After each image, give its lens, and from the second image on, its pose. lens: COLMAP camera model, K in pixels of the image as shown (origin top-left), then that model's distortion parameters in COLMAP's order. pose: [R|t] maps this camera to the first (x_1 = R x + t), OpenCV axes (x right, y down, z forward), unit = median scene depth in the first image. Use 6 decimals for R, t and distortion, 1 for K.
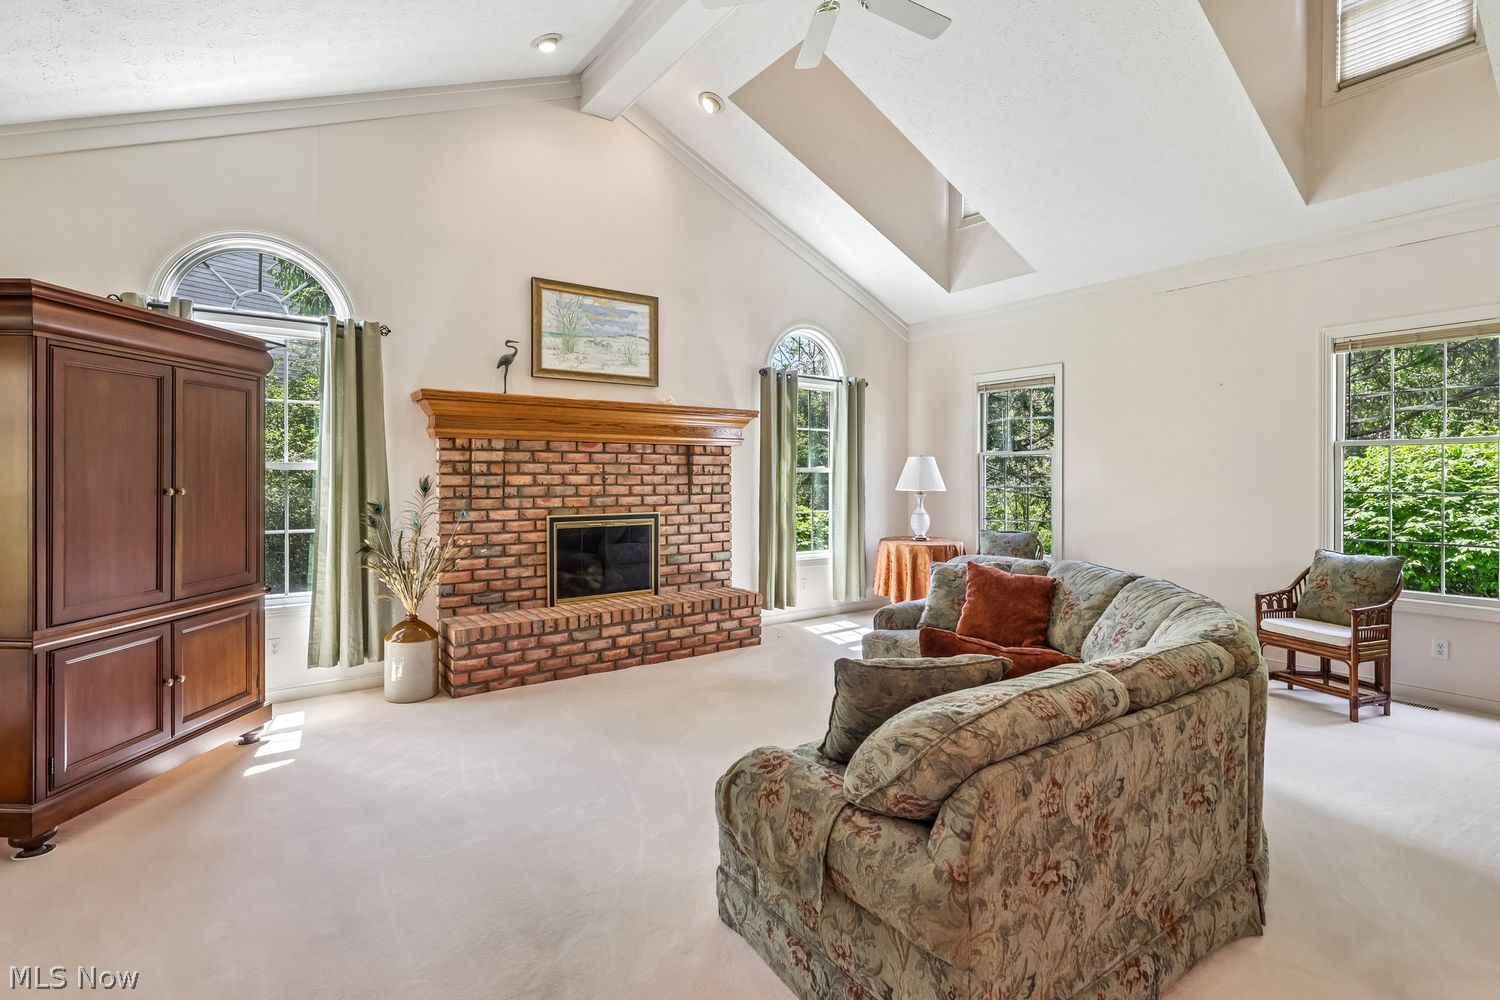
lens RADIAL K [[705.5, 0, 753.1], [0, 705.5, 477.6], [0, 0, 1]] dist [0.001803, 0.000516]
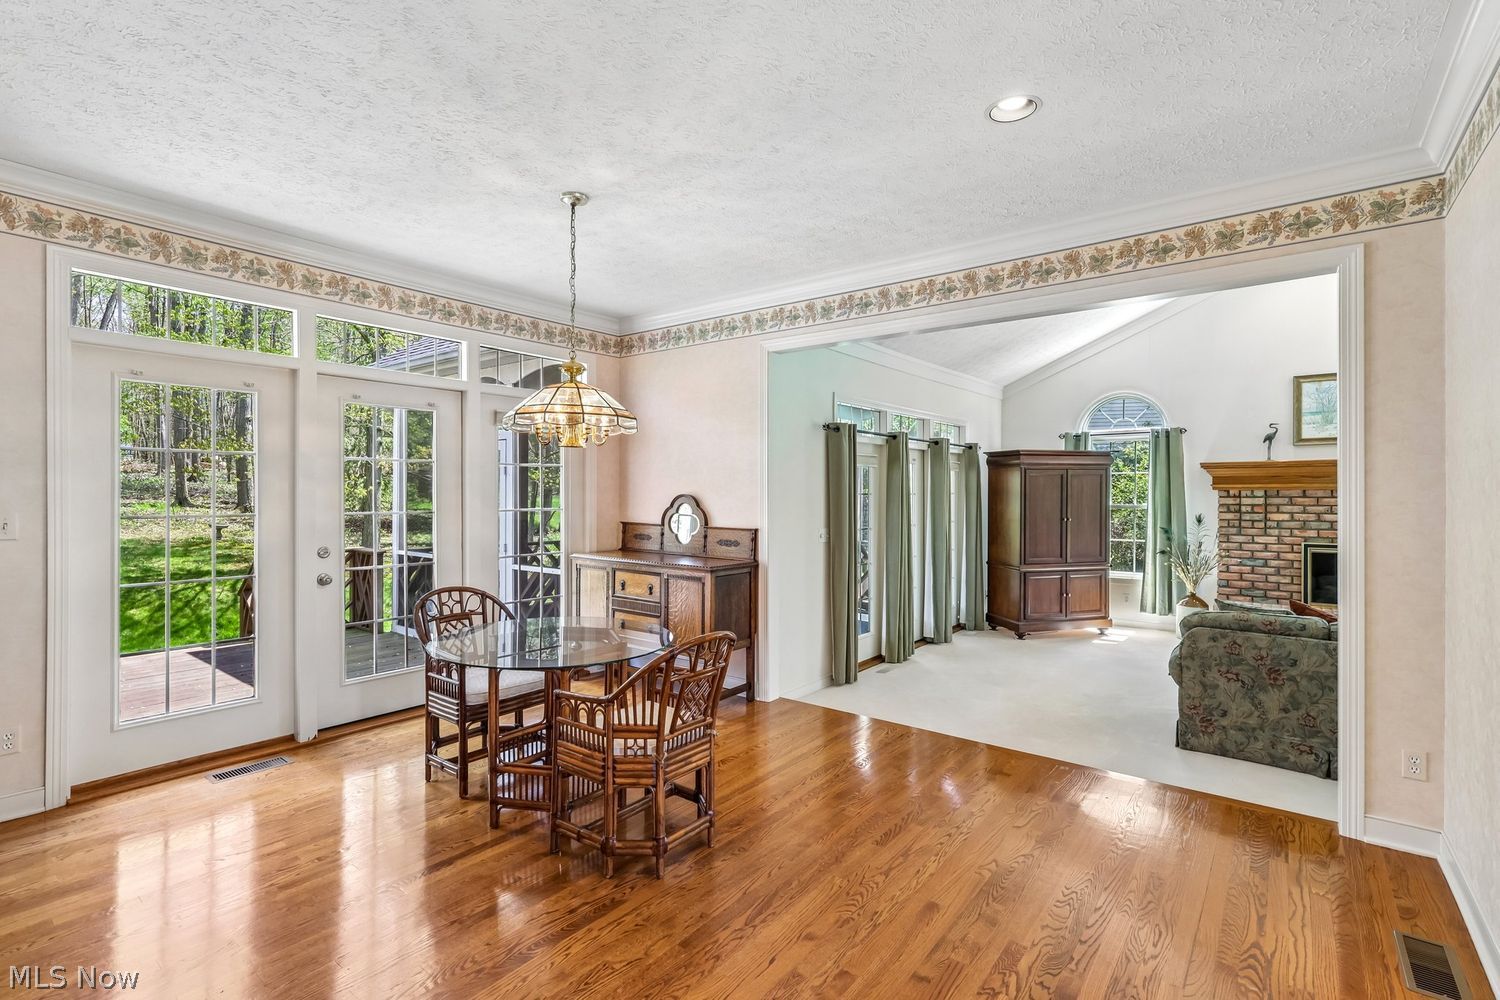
lens RADIAL K [[694.9, 0, 750.0], [0, 694.9, 500.0], [0, 0, 1]] dist [-0.000198, 0.000402]
pose [[0.270473, 0.005179, -0.962714, 0.743503], [-0.003365, 0.999985, 0.004434, -0.033531], [0.962722, 0.002040, 0.270486, -0.445407]]
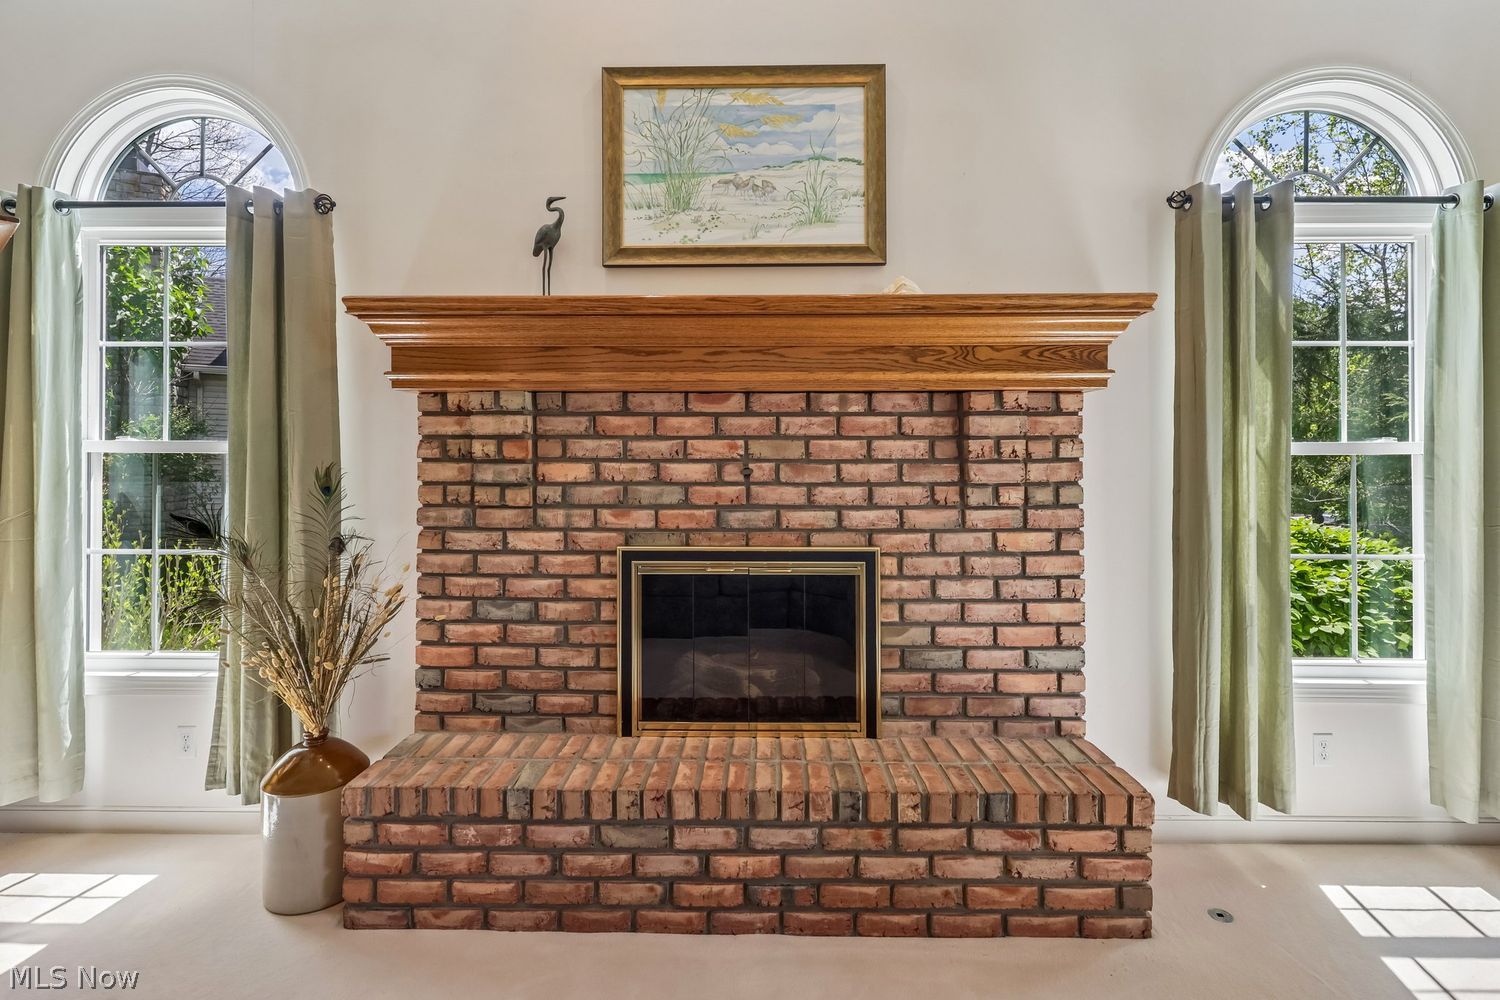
lens RADIAL K [[710.0, 0, 750.5], [0, 710.0, 456.4], [0, 0, 1]] dist [-0.002099, -0.000015]
pose [[0.796760, -0.004675, -0.604278, 0.074320], [-0.002074, 0.999943, -0.010471, -0.002766], [0.604293, 0.009596, 0.796705, 0.652716]]
